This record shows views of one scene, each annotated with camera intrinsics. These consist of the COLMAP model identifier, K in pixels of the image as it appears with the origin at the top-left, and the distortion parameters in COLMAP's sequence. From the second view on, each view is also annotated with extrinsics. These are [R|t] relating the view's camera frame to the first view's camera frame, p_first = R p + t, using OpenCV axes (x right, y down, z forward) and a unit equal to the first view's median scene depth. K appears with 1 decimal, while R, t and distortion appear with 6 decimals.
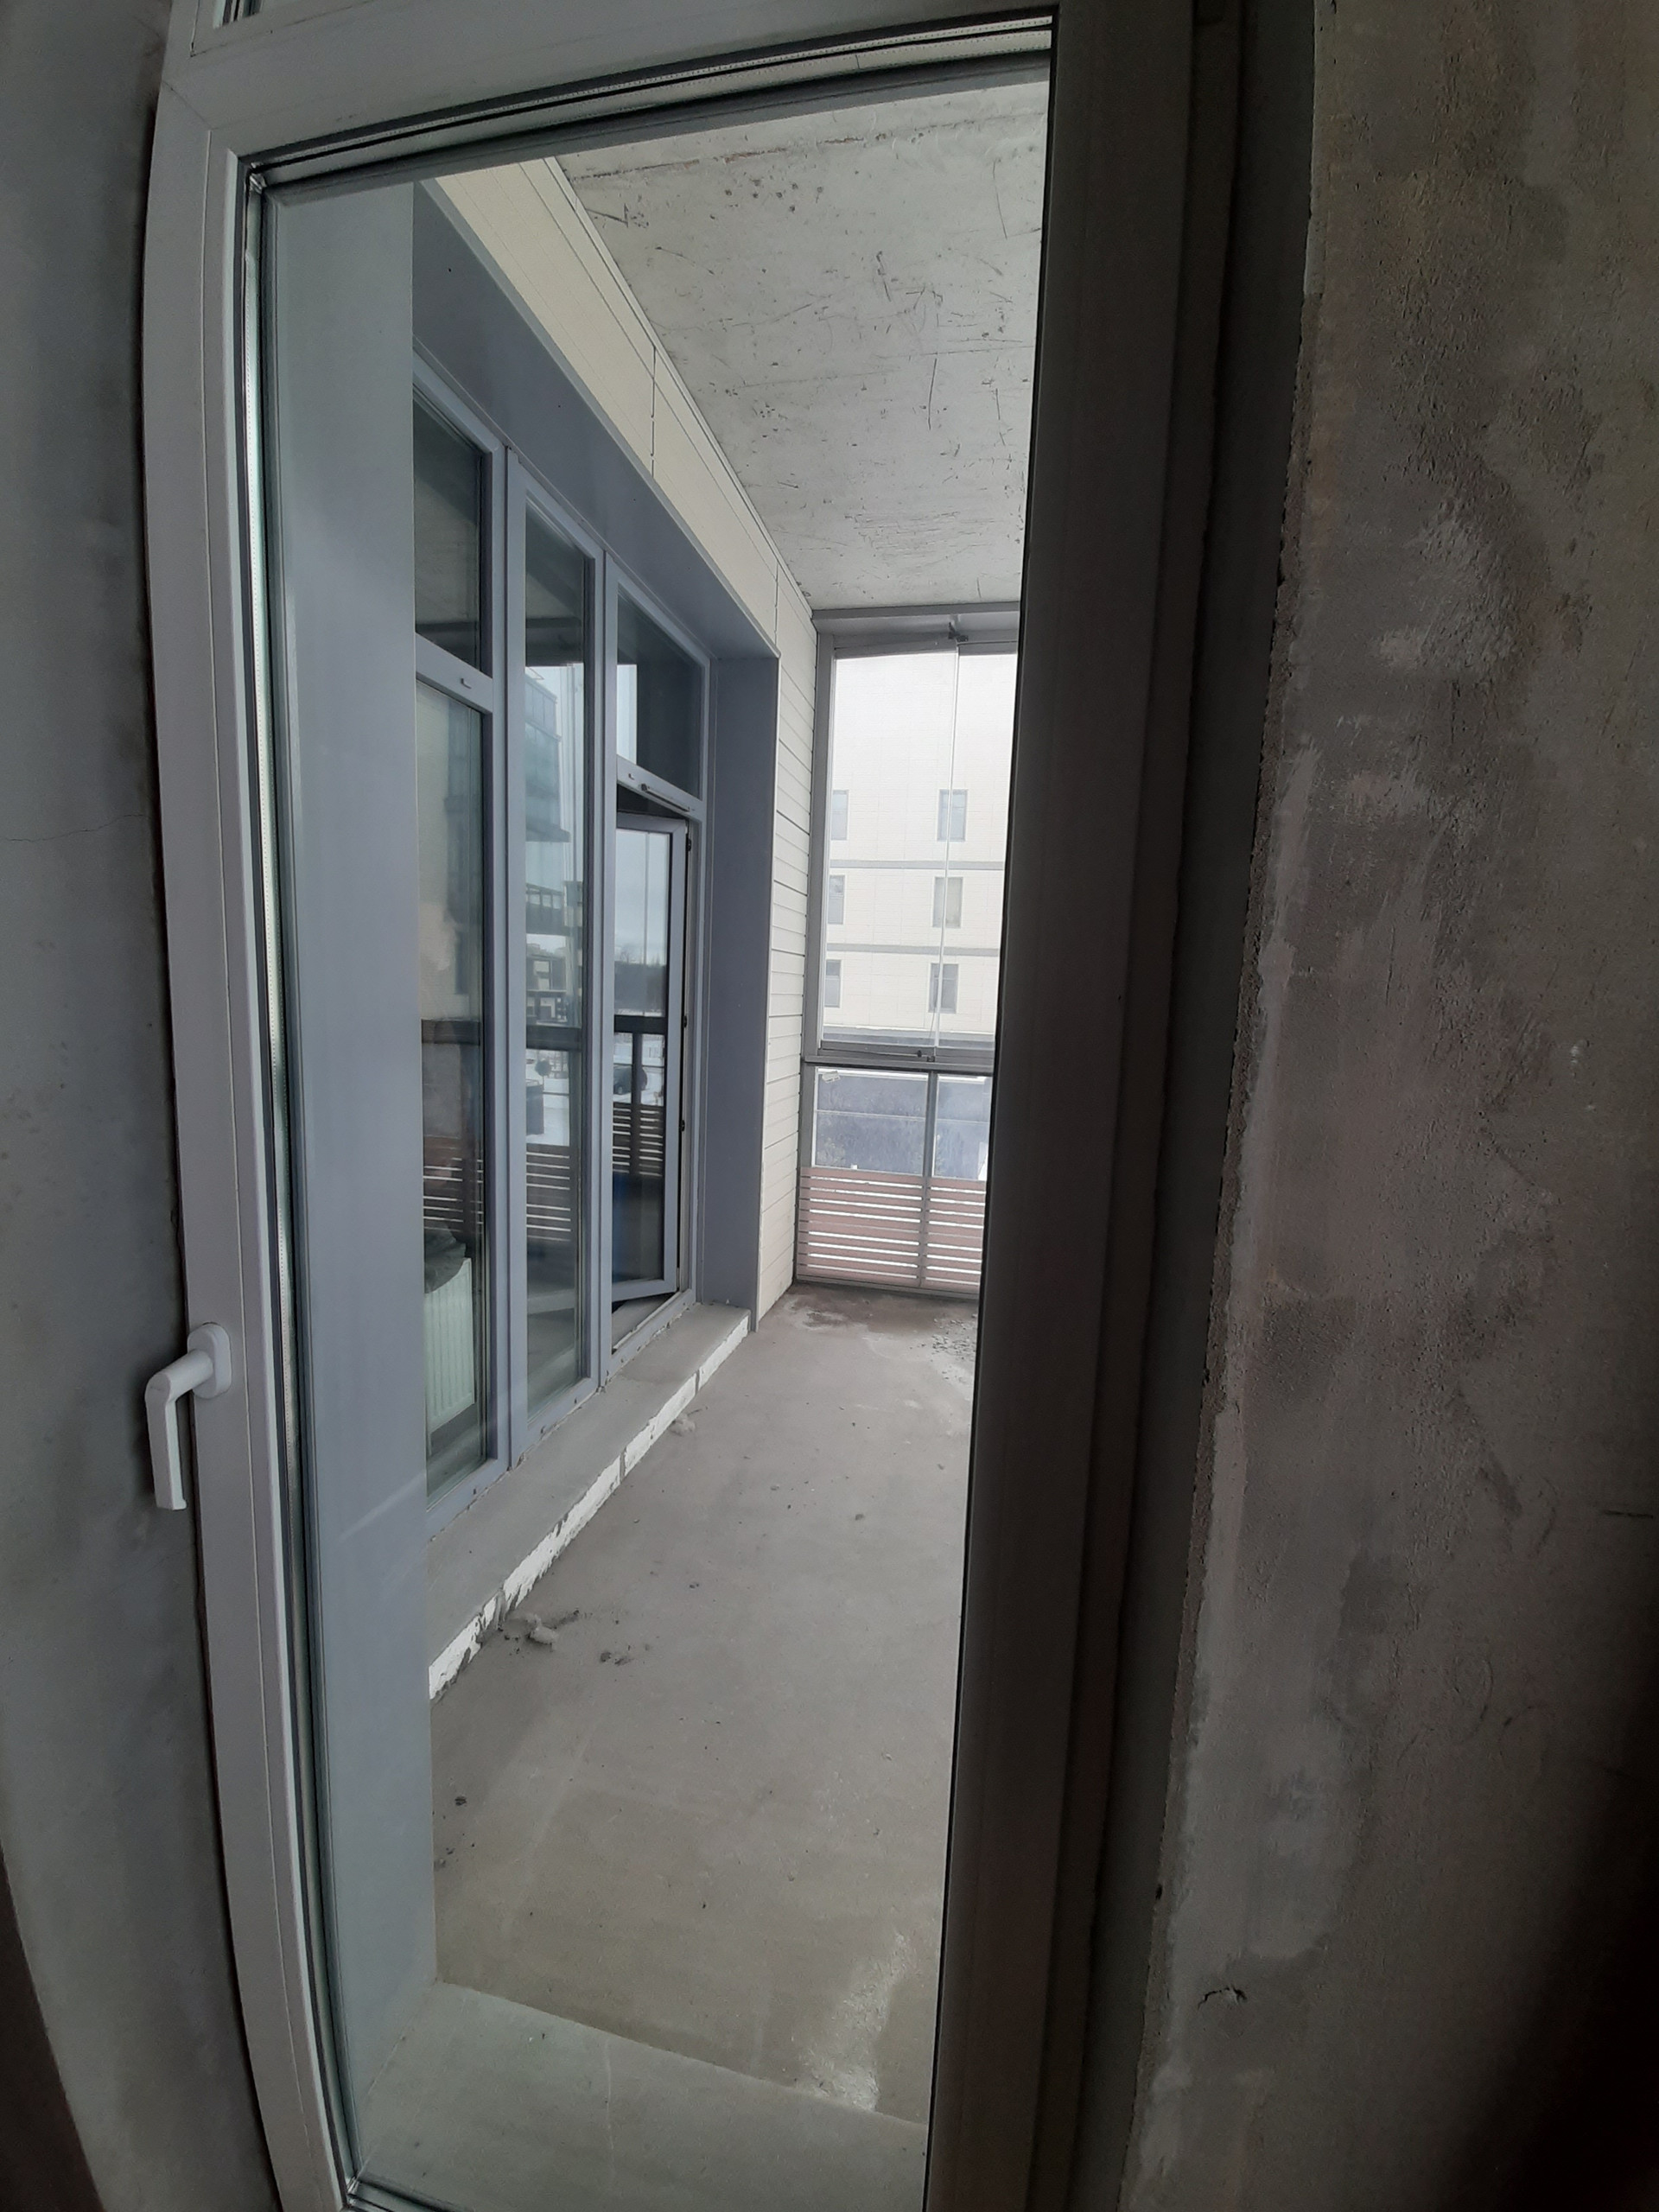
lens RADIAL K [[886.5, 0, 863.9], [0, 886.5, 1106.6], [0, 0, 1]] dist [-0.003242, -0.001592]
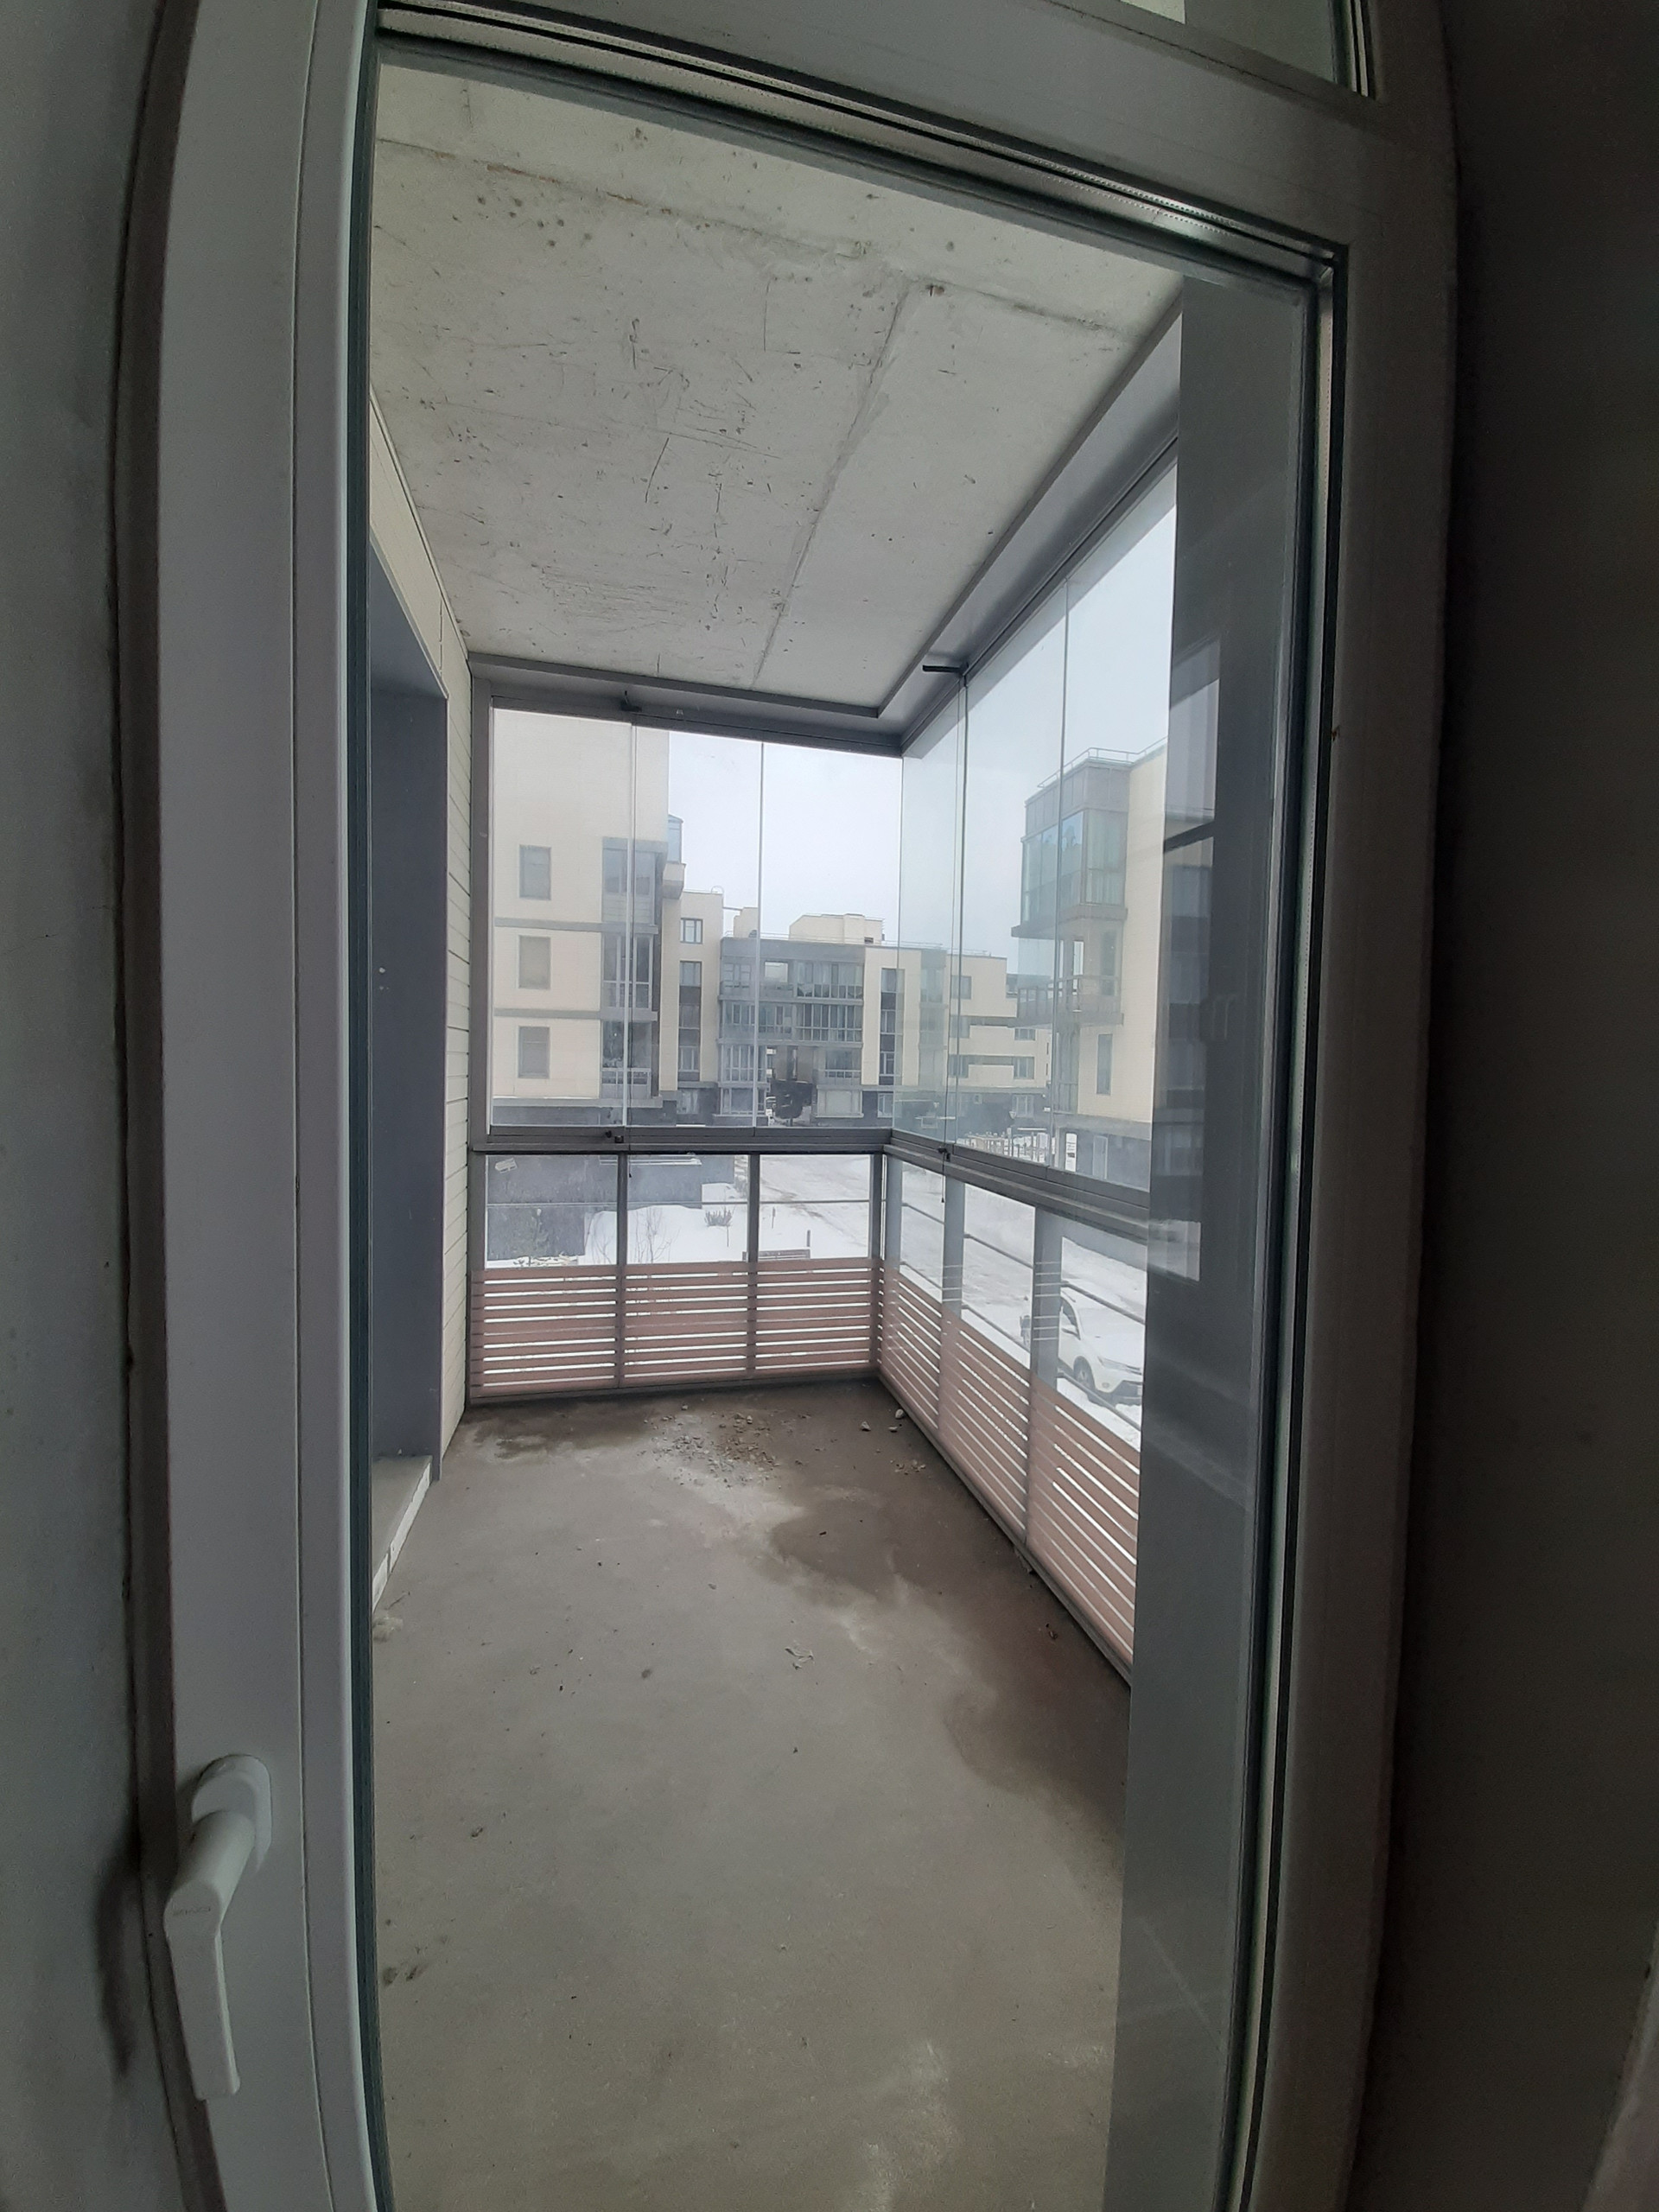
lens RADIAL K [[886.5, 0, 840.1], [0, 886.5, 1102.3], [0, 0, 1]] dist [-0.003242, -0.001592]
pose [[0.893176, -0.042981, 0.447648, -0.138384], [0.073211, 0.996040, -0.050441, -0.028894], [-0.443708, 0.077826, 0.892786, 0.059160]]
